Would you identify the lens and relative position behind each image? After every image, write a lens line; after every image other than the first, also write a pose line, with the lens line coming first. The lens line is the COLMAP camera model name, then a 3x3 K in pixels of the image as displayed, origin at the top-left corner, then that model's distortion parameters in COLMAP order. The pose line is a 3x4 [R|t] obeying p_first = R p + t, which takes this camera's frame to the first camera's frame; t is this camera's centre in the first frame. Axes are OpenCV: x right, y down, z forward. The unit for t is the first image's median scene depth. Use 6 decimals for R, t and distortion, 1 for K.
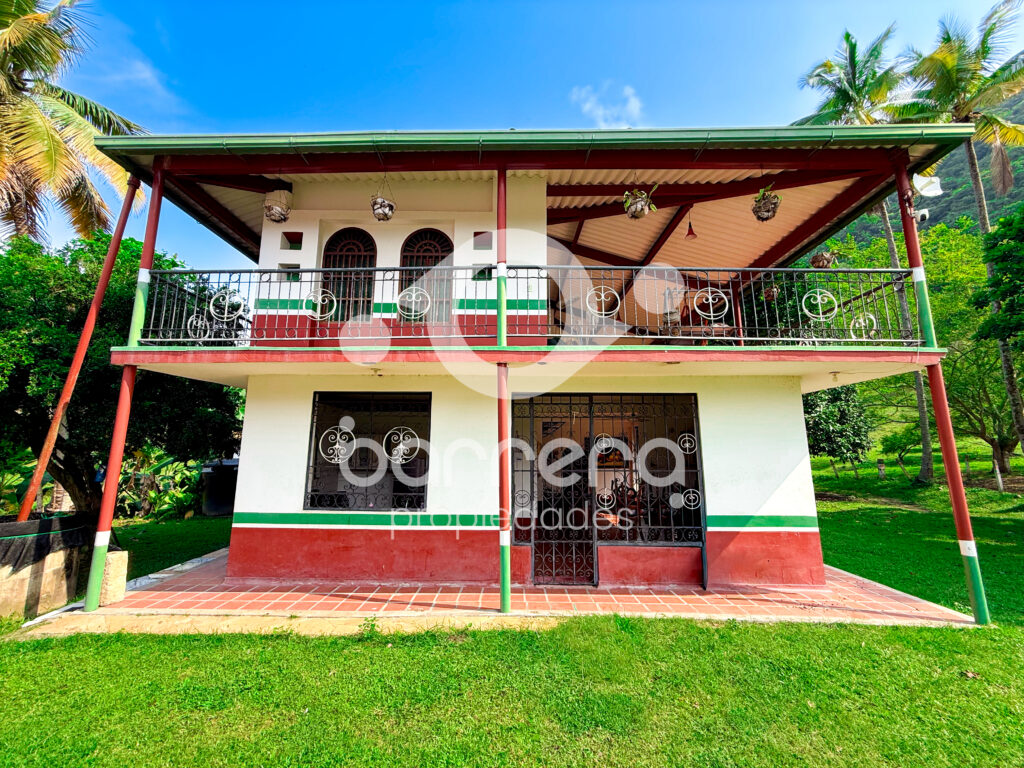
lens RADIAL K [[410.5, 0, 511.6], [0, 410.5, 379.2], [0, 0, 1]] dist [-0.008421, 0.000156]
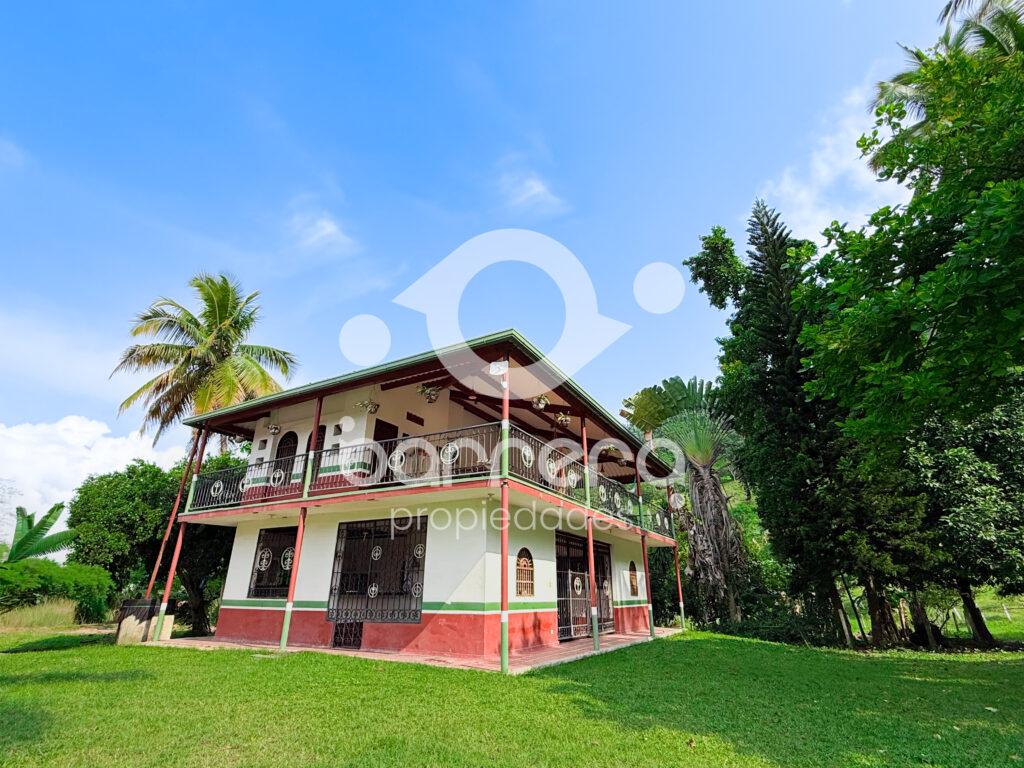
lens RADIAL K [[505.4, 0, 509.9], [0, 505.4, 383.1], [0, 0, 1]] dist [-0.006849, -0.000901]
pose [[0.877617, -0.188380, -0.440796, 1.626714], [0.073037, 0.961359, -0.265433, 0.080997], [0.473765, 0.200754, 0.857464, -0.528830]]
